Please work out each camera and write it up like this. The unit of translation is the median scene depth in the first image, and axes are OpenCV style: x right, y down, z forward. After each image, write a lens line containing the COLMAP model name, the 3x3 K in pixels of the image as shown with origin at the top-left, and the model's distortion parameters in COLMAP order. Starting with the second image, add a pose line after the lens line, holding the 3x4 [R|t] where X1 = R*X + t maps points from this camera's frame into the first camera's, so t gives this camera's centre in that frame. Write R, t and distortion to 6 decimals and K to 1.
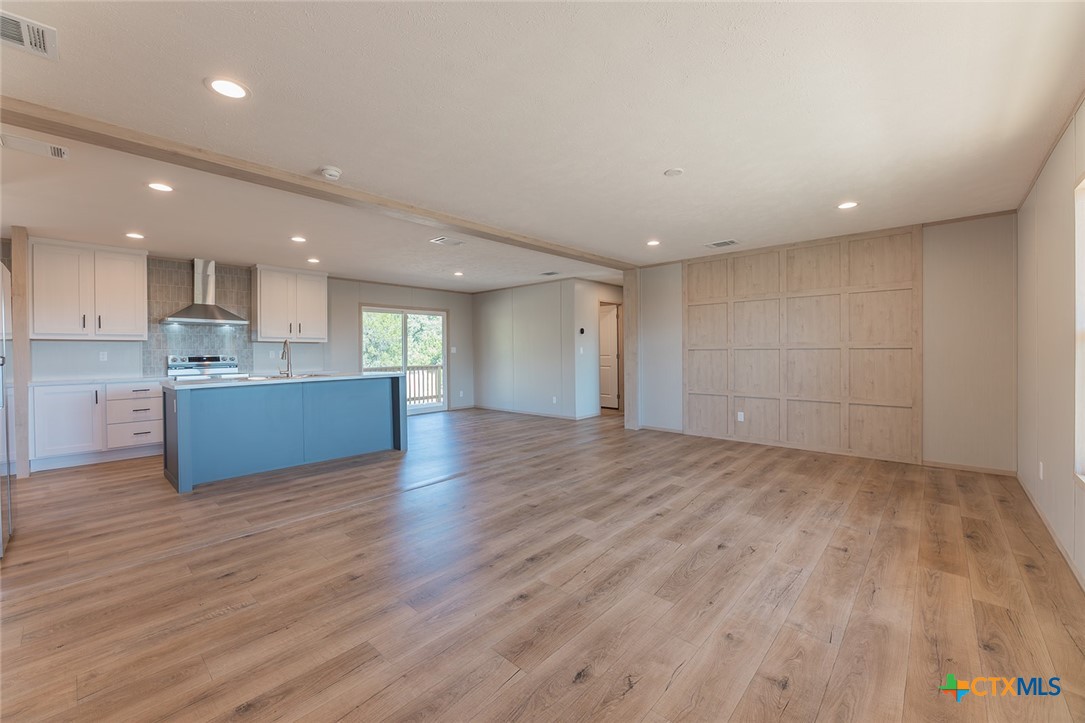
lens RADIAL K [[431.0, 0, 538.3], [0, 431.0, 357.8], [0, 0, 1]] dist [-0.001599, -0.000742]
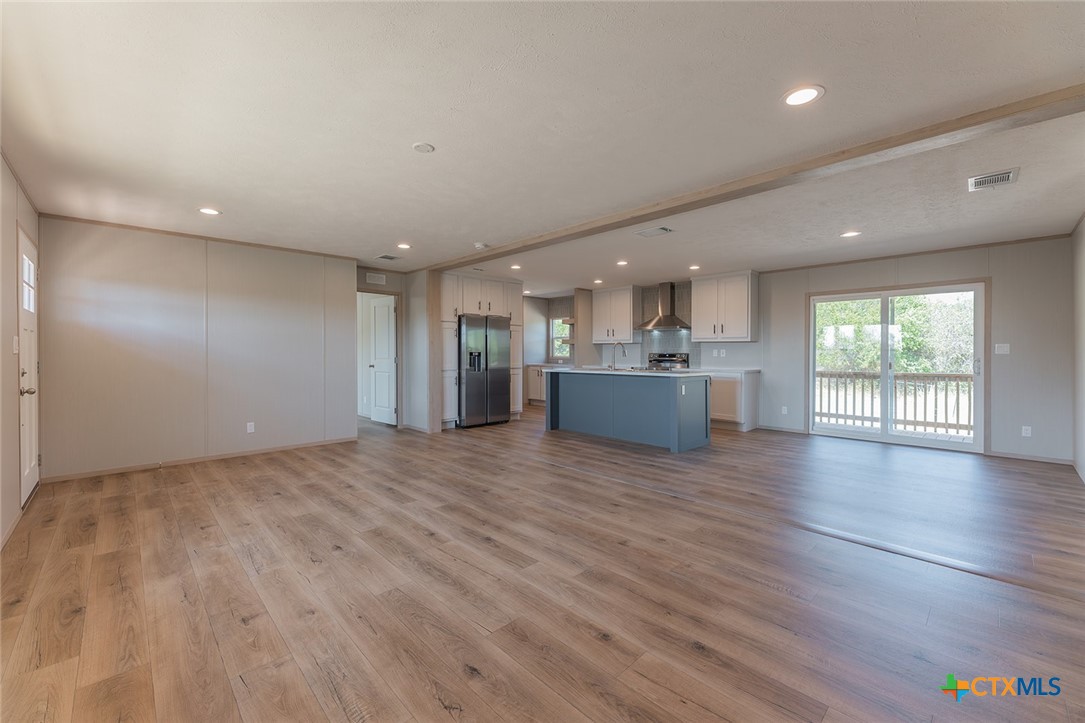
lens RADIAL K [[438.6, 0, 534.7], [0, 438.6, 354.9], [0, 0, 1]] dist [-0.000536, -0.002932]
pose [[-0.067176, 0.015495, -0.997621, 1.074696], [-0.015726, 0.999739, 0.016587, -0.027932], [0.997617, 0.016802, -0.066915, 1.160122]]
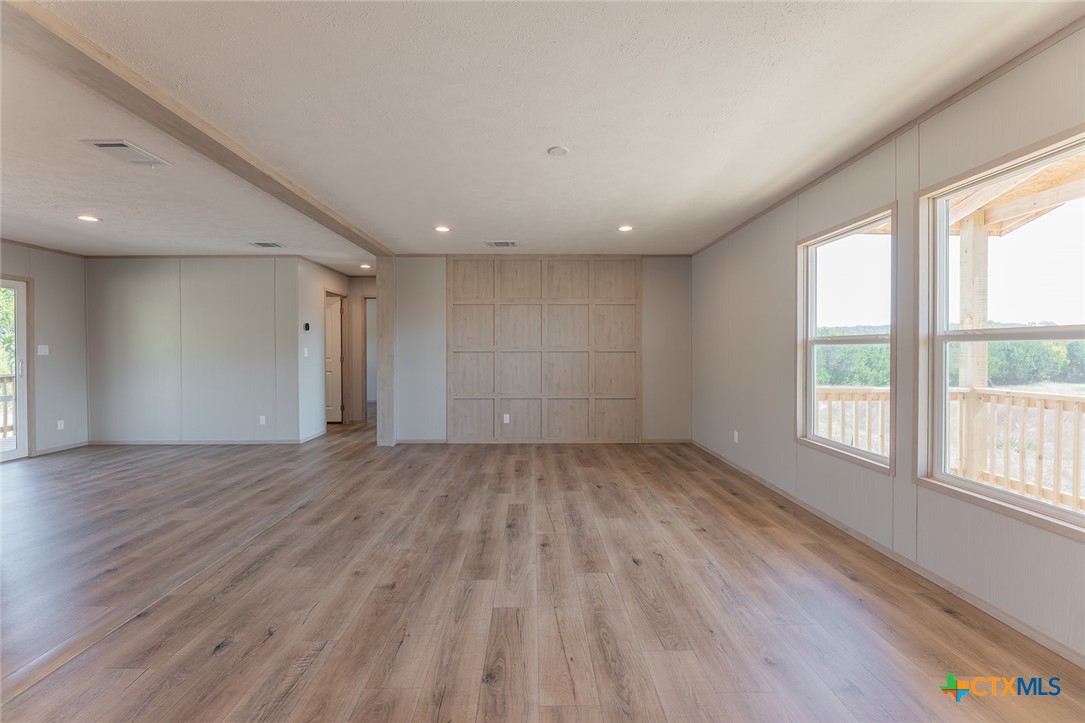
lens RADIAL K [[438.6, 0, 534.7], [0, 438.6, 354.9], [0, 0, 1]] dist [-0.000536, -0.002932]
pose [[0.732571, 0.000519, 0.680690, -0.298195], [0.007280, 0.999937, -0.008598, -0.005274], [-0.680651, 0.011254, 0.732521, 0.339300]]
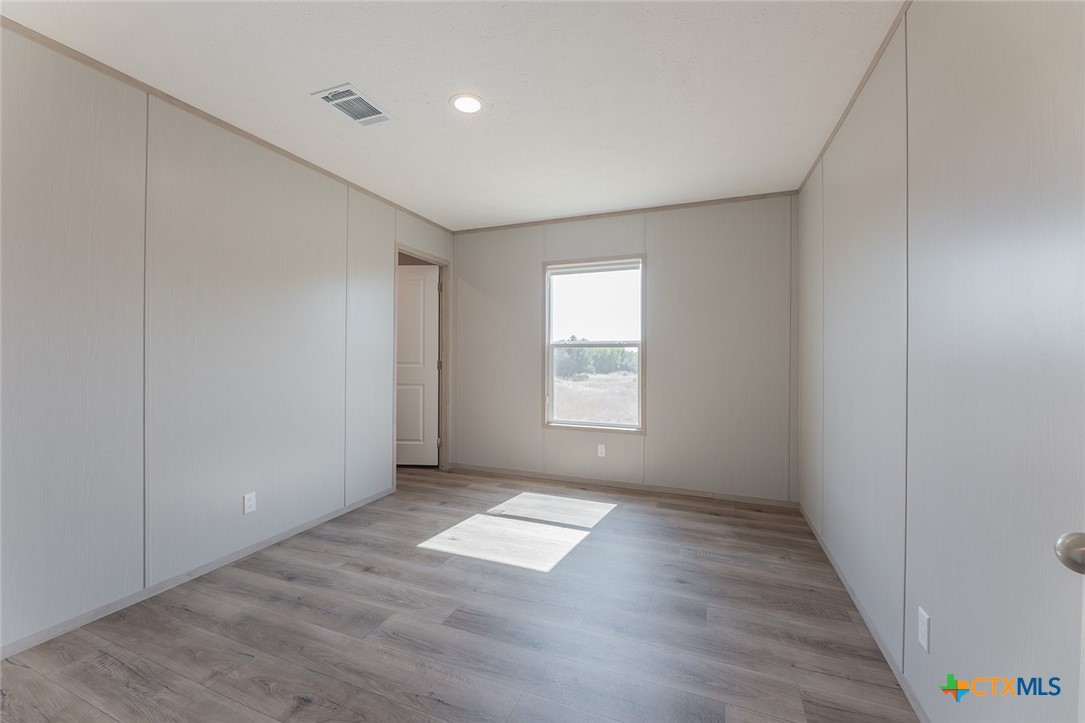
lens RADIAL K [[436.0, 0, 537.9], [0, 436.0, 356.5], [0, 0, 1]] dist [-0.010084, -0.000726]
pose [[-0.351254, -0.003513, 0.936274, -0.496181], [0.014197, 0.999858, 0.009078, -0.012979], [-0.936173, 0.016481, -0.351154, 0.895957]]
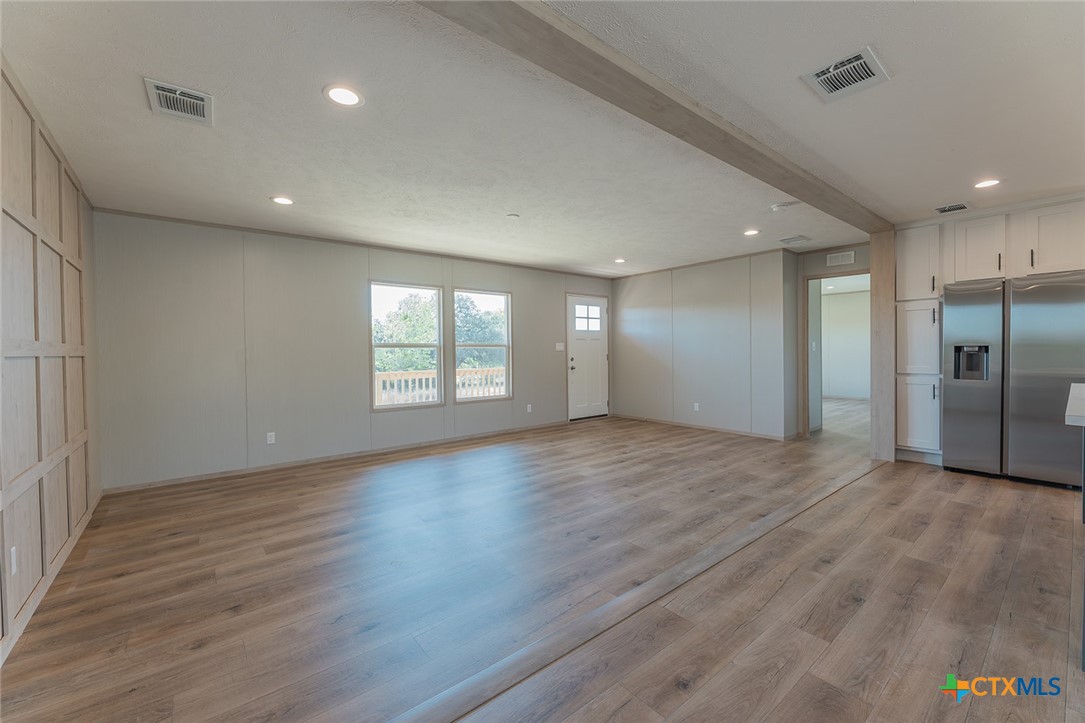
lens RADIAL K [[436.0, 0, 537.9], [0, 436.0, 356.5], [0, 0, 1]] dist [-0.010084, -0.000726]
pose [[-0.987282, 0.017241, 0.158040, 0.029653], [0.022181, 0.999317, 0.029549, -0.034501], [-0.157422, 0.032678, -0.986991, 2.093611]]
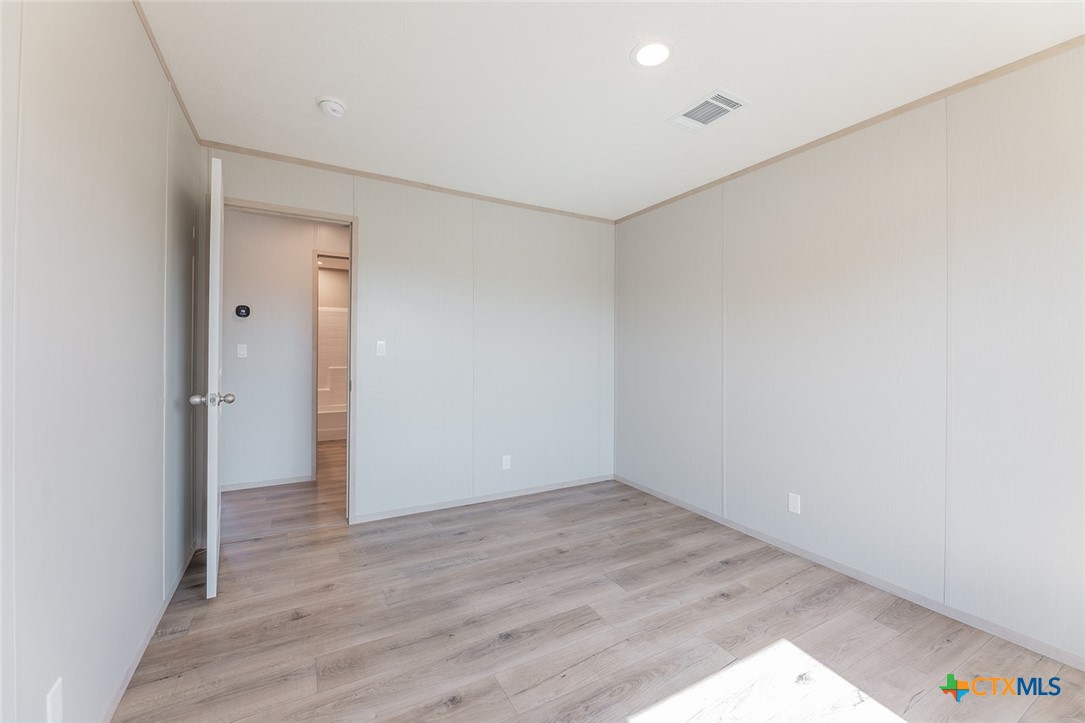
lens RADIAL K [[438.4, 0, 545.4], [0, 438.4, 345.7], [0, 0, 1]] dist [-0.003392, -0.000500]
pose [[0.952467, 0.015986, -0.304221, 0.193847], [-0.026388, 0.999198, -0.030113, -0.006786], [0.303496, 0.036710, 0.952125, 0.207673]]
